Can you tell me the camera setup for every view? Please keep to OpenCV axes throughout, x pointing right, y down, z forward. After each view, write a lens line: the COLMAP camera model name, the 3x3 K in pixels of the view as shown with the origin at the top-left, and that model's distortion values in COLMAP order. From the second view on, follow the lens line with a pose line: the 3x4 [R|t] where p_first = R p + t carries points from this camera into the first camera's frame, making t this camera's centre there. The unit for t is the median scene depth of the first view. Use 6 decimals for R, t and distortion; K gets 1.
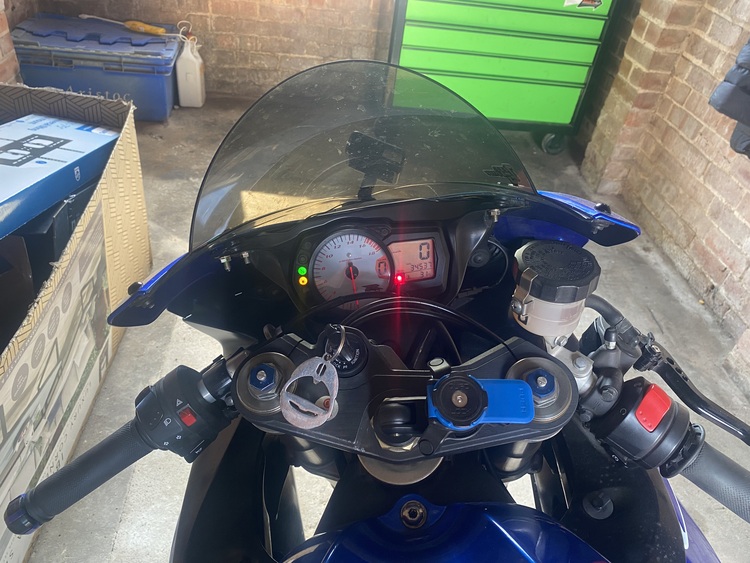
lens RADIAL K [[572.3, 0, 379.5], [0, 572.3, 288.1], [0, 0, 1]] dist [0.031877, -0.017586]
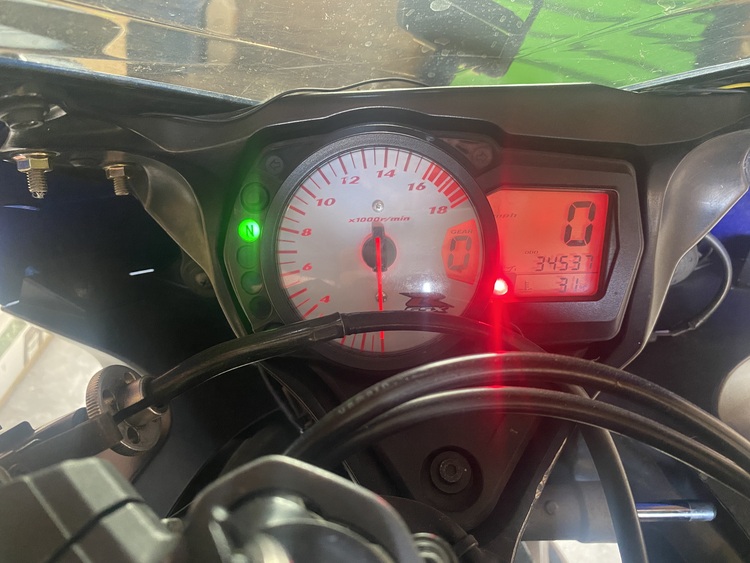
lens RADIAL K [[572.3, 0, 374.9], [0, 572.3, 281.7], [0, 0, 1]] dist [0.031877, -0.017586]
pose [[0.989291, 0.141089, -0.037388, -0.034184], [-0.141705, 0.989805, -0.014372, -0.002676], [0.034979, 0.019517, 0.999197, 0.625490]]
